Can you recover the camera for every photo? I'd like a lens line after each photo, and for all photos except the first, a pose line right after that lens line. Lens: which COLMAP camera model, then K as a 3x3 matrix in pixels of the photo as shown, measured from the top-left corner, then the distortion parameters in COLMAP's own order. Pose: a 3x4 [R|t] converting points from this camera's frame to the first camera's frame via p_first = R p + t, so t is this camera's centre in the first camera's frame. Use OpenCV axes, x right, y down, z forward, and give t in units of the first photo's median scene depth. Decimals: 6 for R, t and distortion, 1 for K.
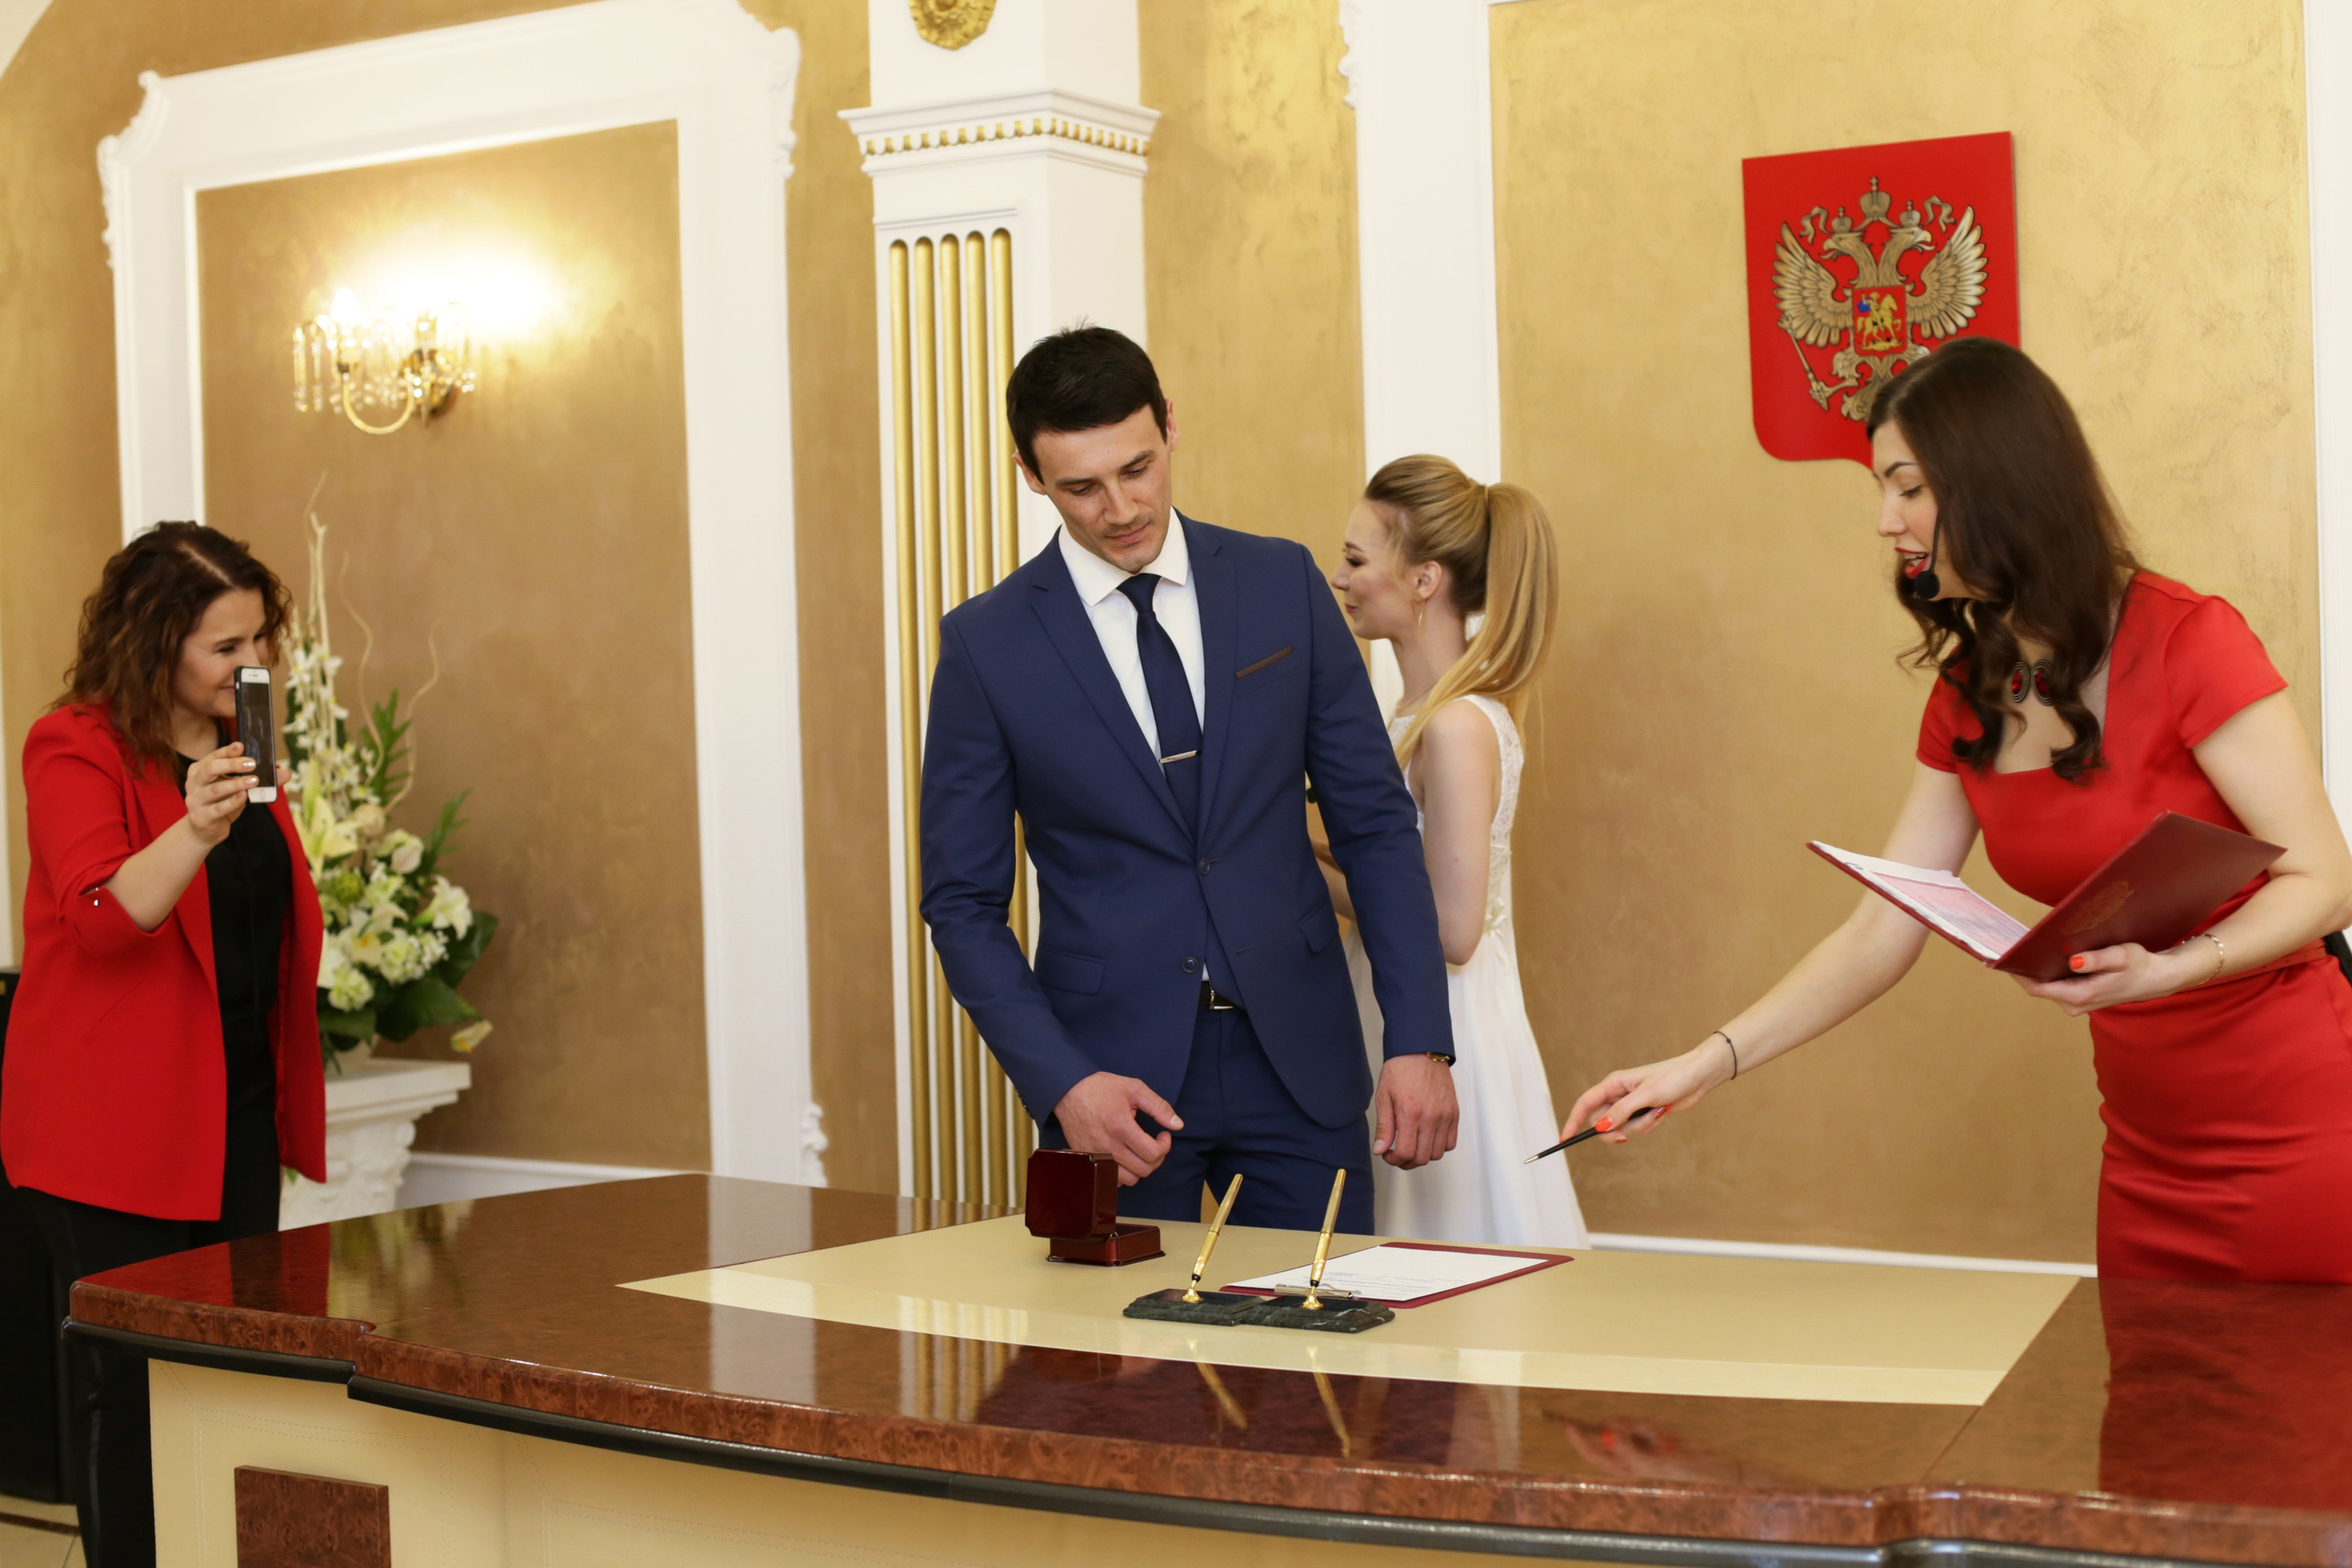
lens RADIAL K [[3516.3, 0, 1163.7], [0, 3516.3, 777.1], [0, 0, 1]] dist [-0.105376, 0.000000]
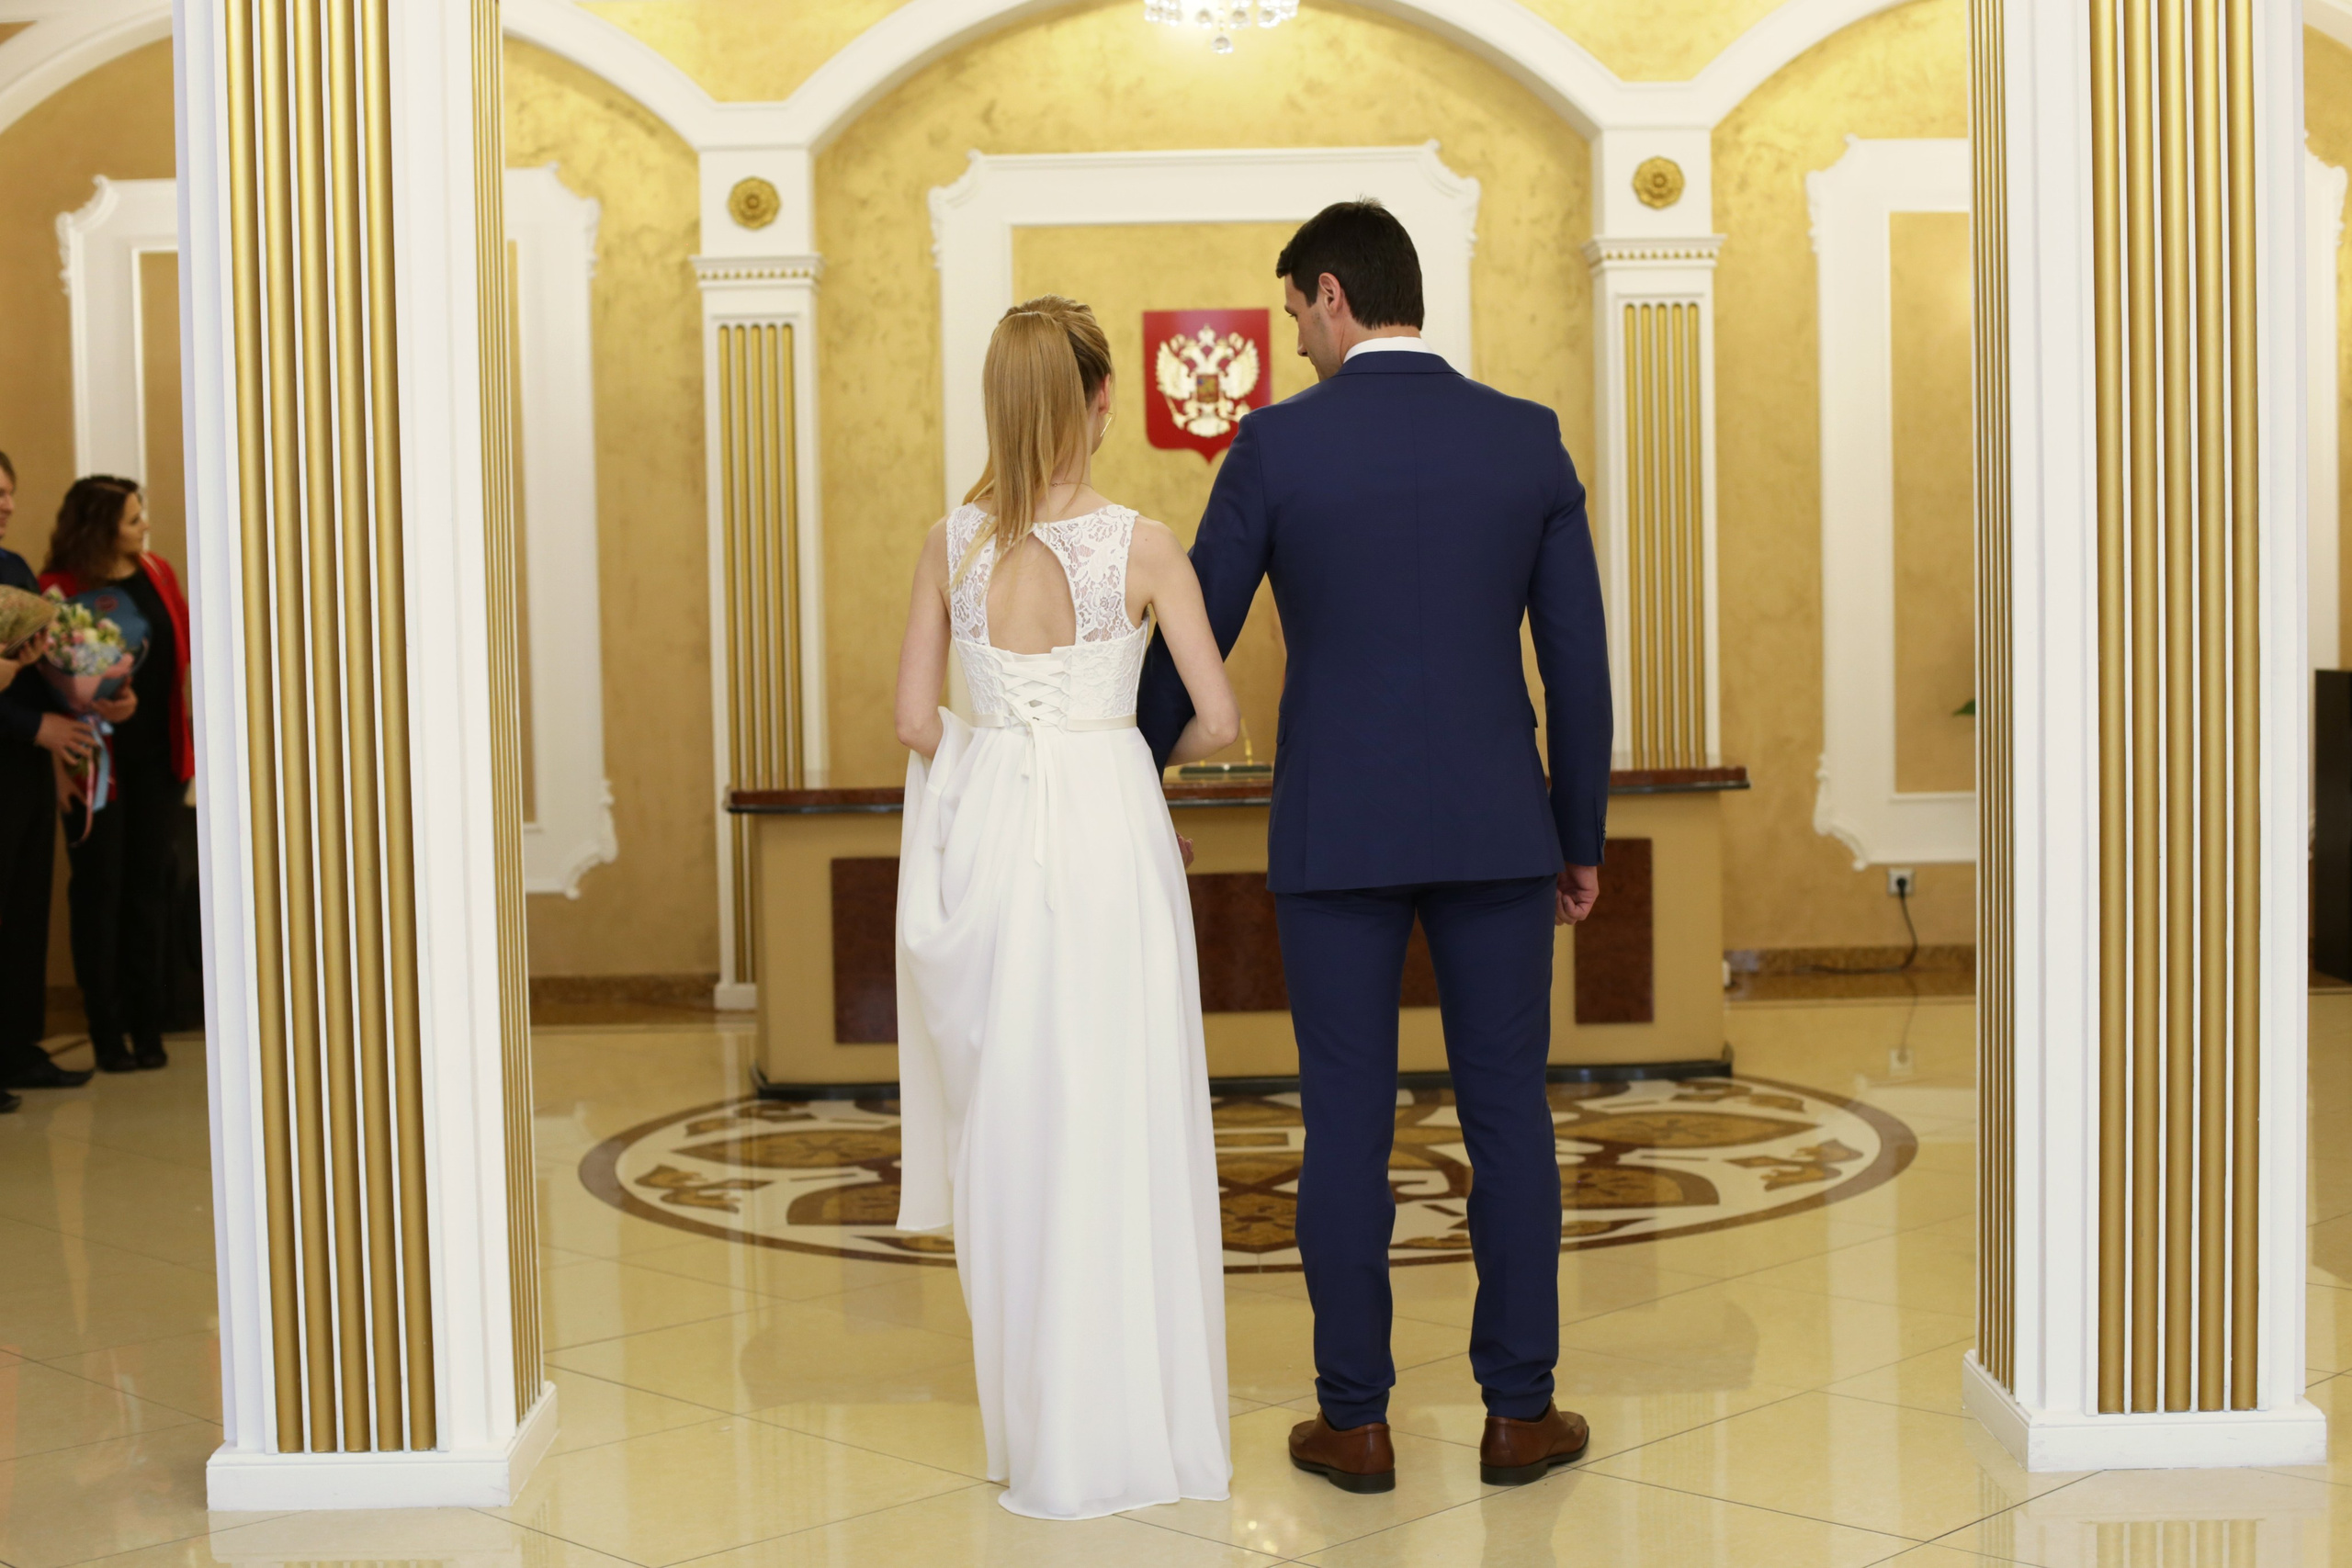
lens RADIAL K [[3516.3, 0, 1182.2], [0, 3516.3, 781.9], [0, 0, 1]] dist [-0.105376, 0.000000]
pose [[0.838800, -0.034067, 0.543373, -1.023915], [0.014327, 0.999076, 0.040522, 0.028599], [-0.544251, -0.026205, 0.838513, -0.865949]]
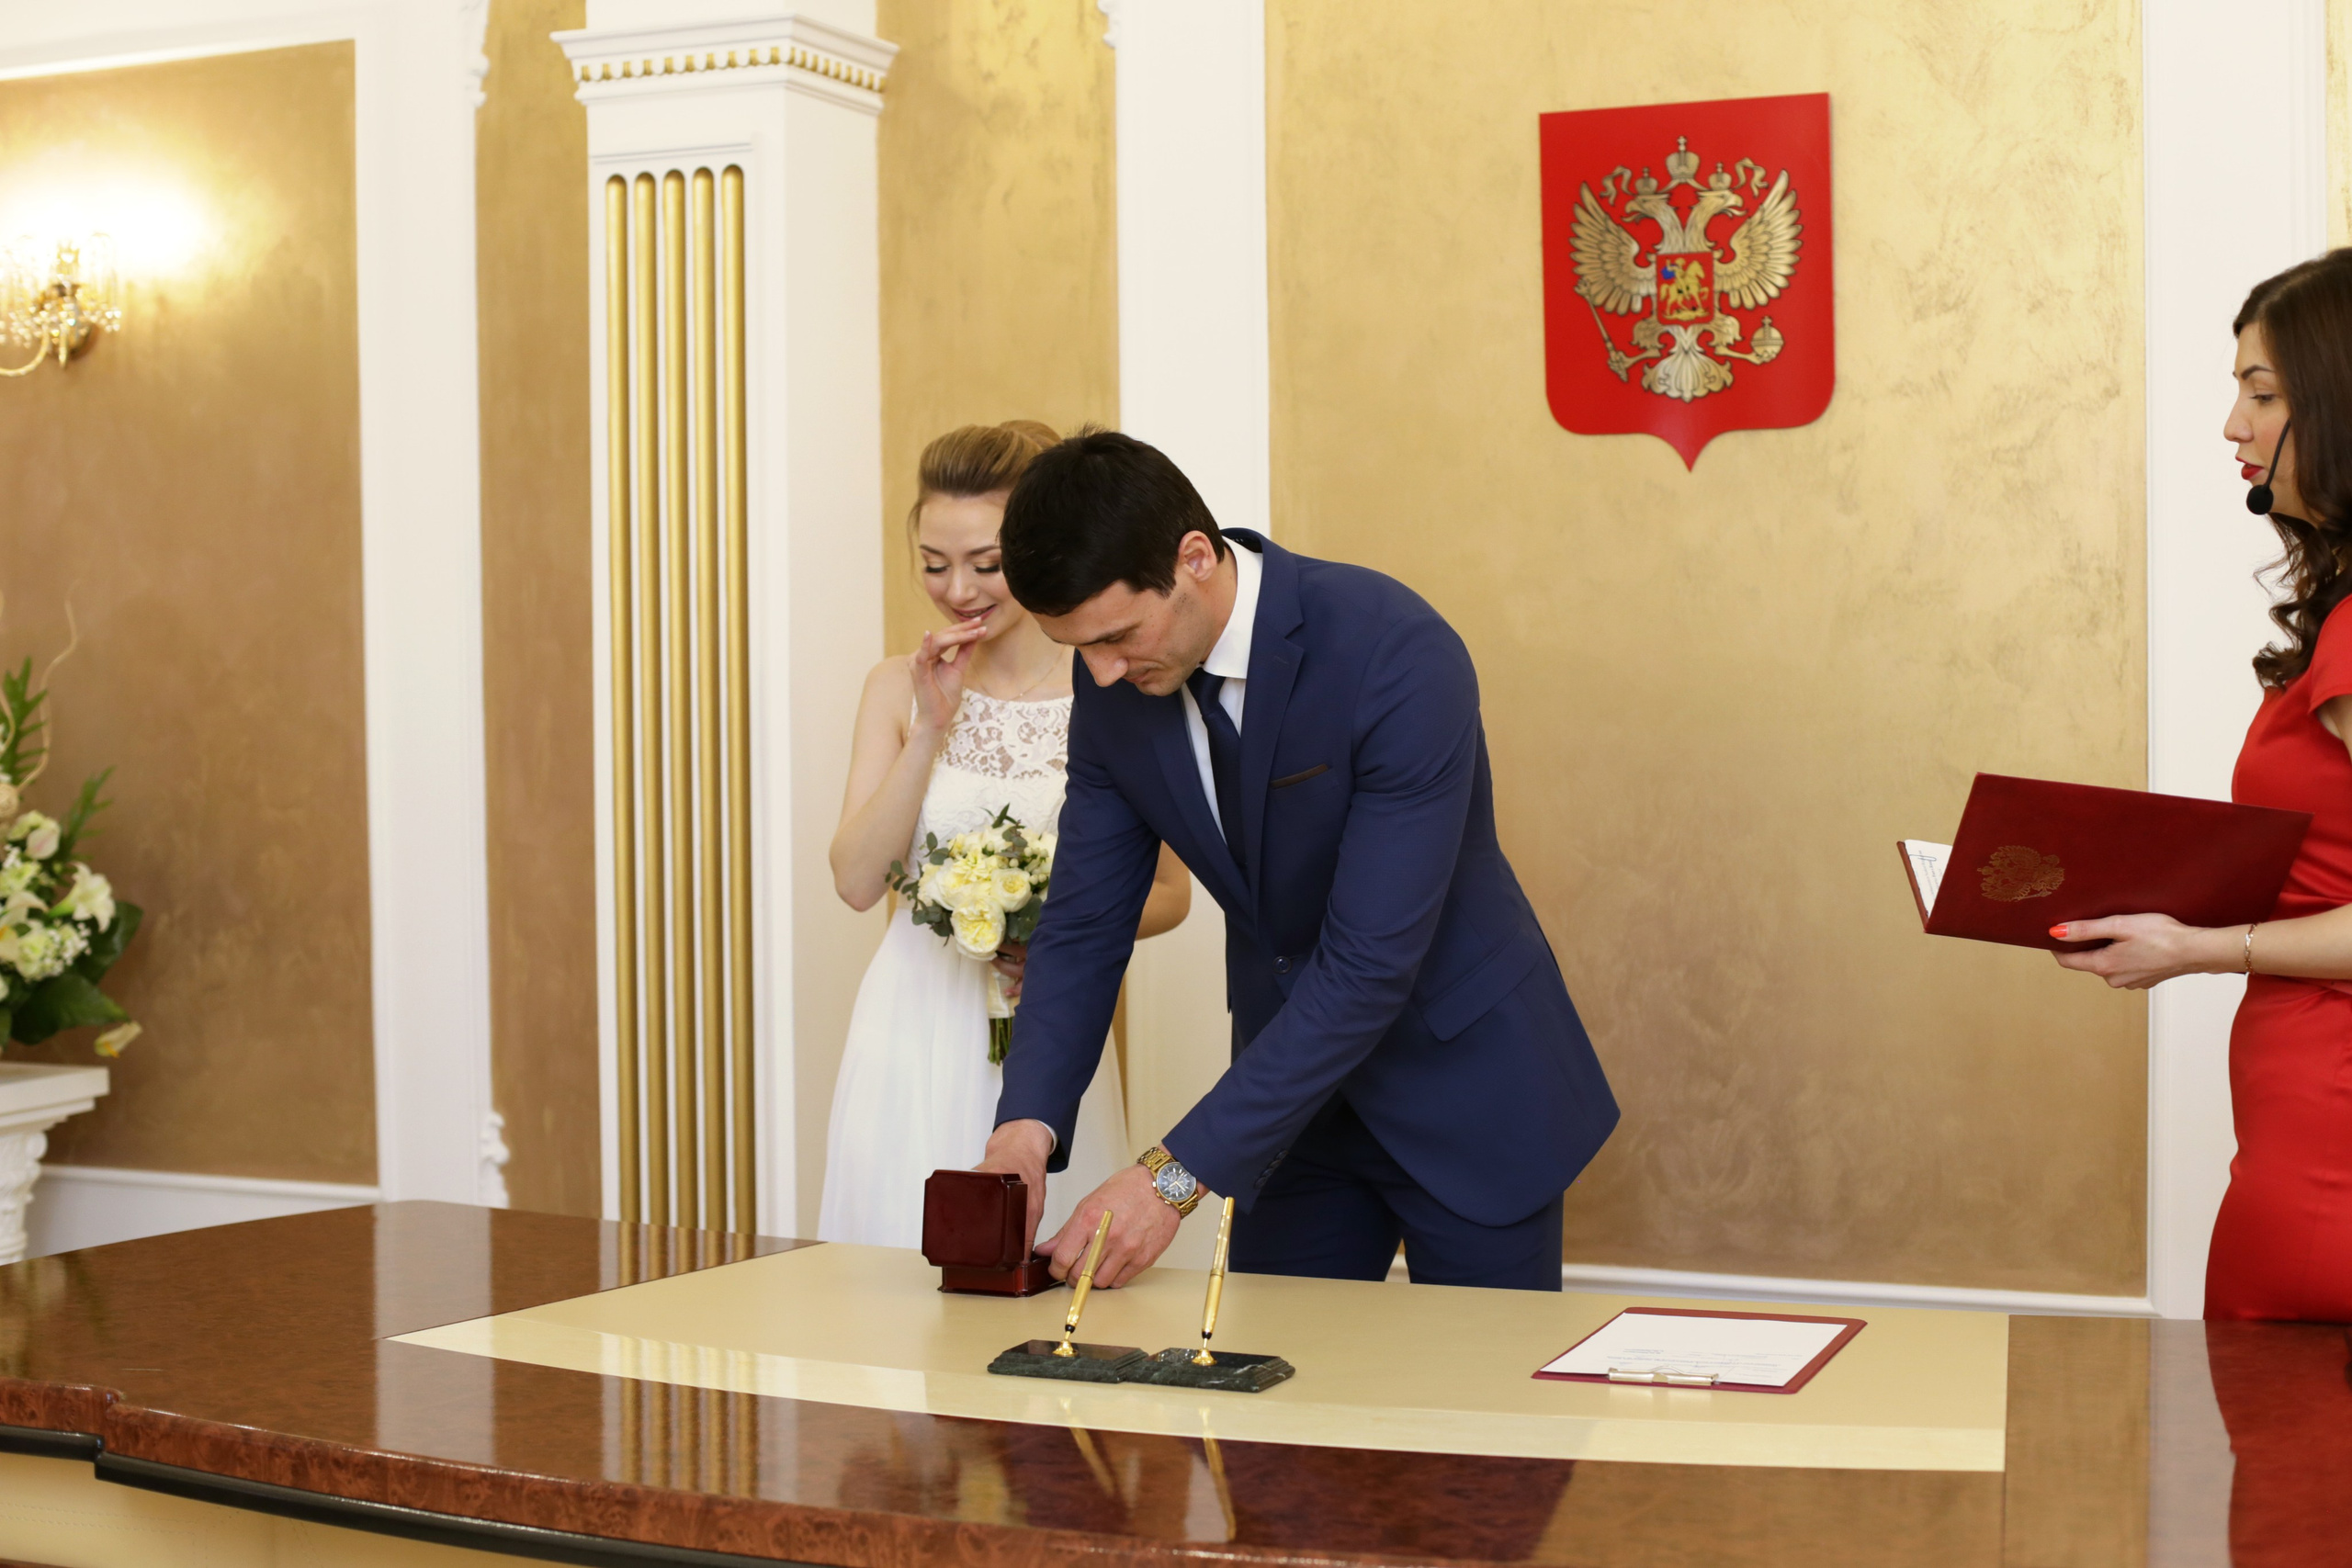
lens RADIAL K [[3516.3, 0, 1173.6], [0, 3516.3, 773.6], [0, 0, 1]] dist [-0.105376, 0.000000]
pose [[0.990200, 0.009620, 0.139327, -0.062582], [-0.010250, 0.999940, 0.003811, -0.001466], [-0.139282, -0.005202, 0.990239, 0.078943]]
